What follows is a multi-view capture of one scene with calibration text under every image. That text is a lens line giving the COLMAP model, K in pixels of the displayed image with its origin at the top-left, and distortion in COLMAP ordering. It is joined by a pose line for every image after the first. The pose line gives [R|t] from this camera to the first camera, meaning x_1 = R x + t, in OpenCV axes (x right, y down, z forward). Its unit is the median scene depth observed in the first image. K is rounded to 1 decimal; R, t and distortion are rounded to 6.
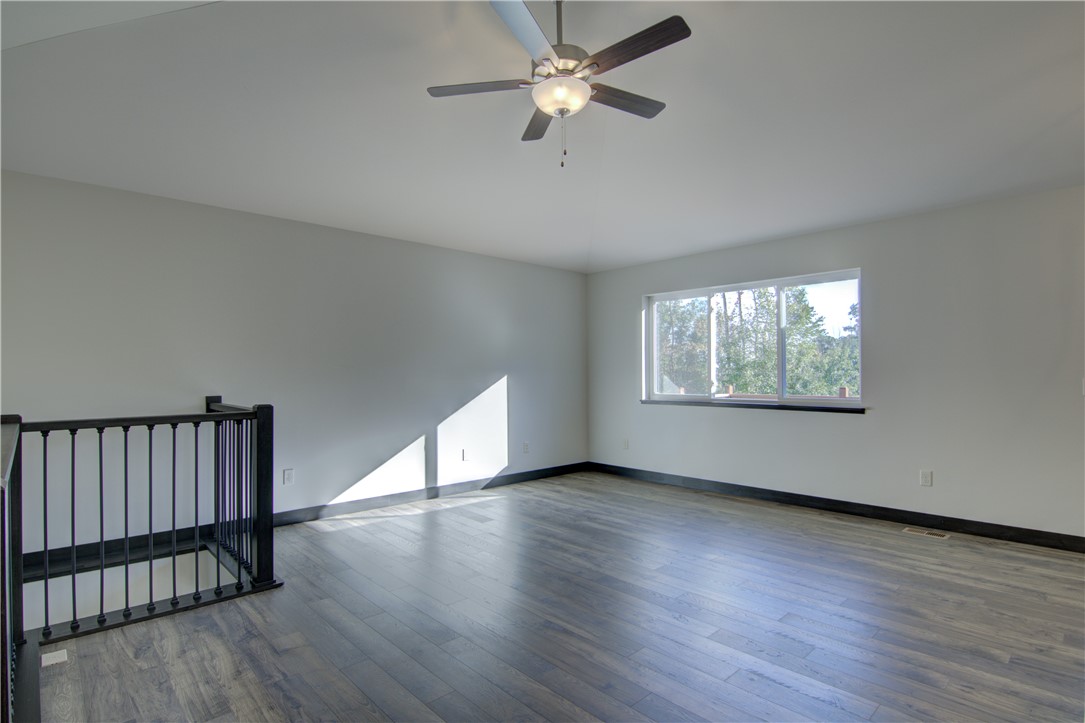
lens RADIAL K [[544.0, 0, 538.5], [0, 544.0, 370.9], [0, 0, 1]] dist [-0.023384, -0.000381]
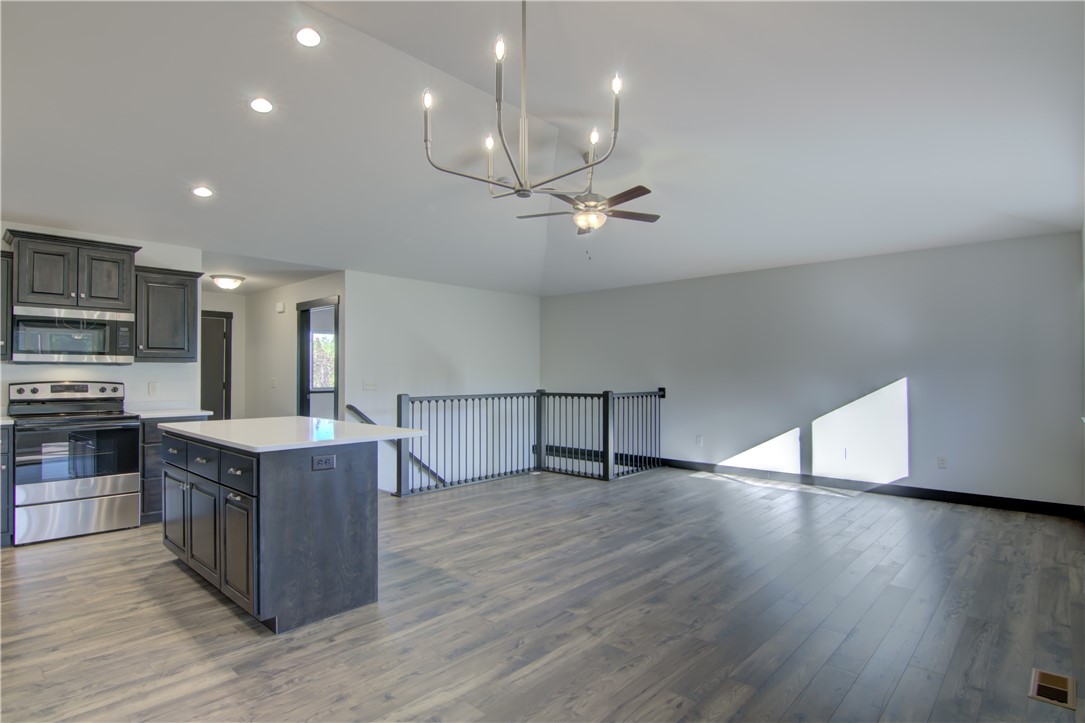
lens RADIAL K [[544.0, 0, 538.5], [0, 544.0, 370.9], [0, 0, 1]] dist [-0.023384, -0.000381]
pose [[0.075076, -0.004652, -0.997167, 0.917771], [0.007437, 0.999964, -0.004105, -0.003290], [0.997150, -0.007107, 0.075108, 0.359676]]
